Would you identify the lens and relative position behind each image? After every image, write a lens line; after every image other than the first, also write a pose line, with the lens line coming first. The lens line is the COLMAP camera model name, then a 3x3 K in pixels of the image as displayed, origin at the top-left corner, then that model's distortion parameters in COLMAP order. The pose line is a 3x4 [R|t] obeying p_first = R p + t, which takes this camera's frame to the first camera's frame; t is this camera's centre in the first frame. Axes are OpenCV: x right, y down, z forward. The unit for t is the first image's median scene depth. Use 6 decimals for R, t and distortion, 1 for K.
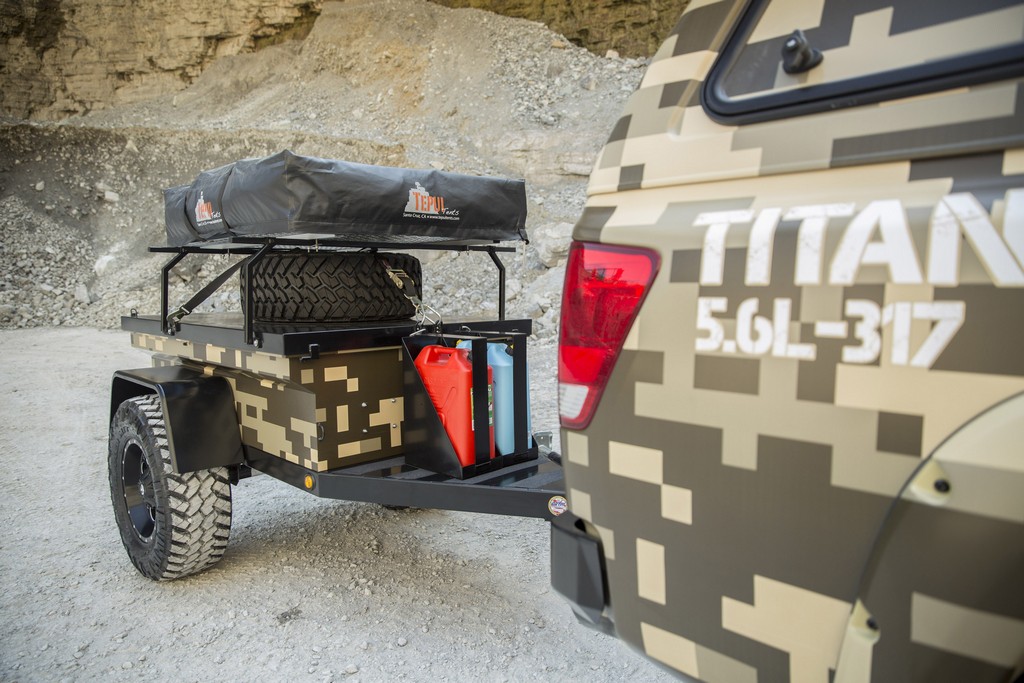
lens RADIAL K [[692.9, 0, 522.6], [0, 692.9, 337.4], [0, 0, 1]] dist [-0.106627, 0.065197]
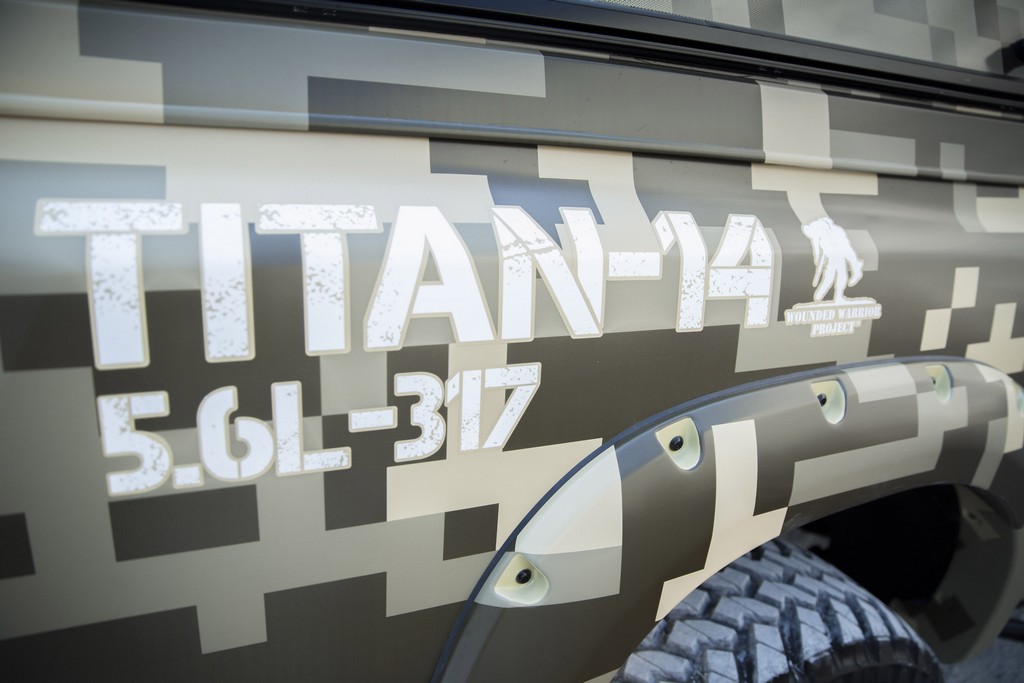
lens RADIAL K [[692.9, 0, 504.4], [0, 692.9, 348.5], [0, 0, 1]] dist [-0.106627, 0.065197]
pose [[0.353145, -0.291199, 0.889096, -0.056312], [-0.020475, 0.947694, 0.318524, -0.282671], [-0.935344, -0.130689, 0.328711, 0.682680]]
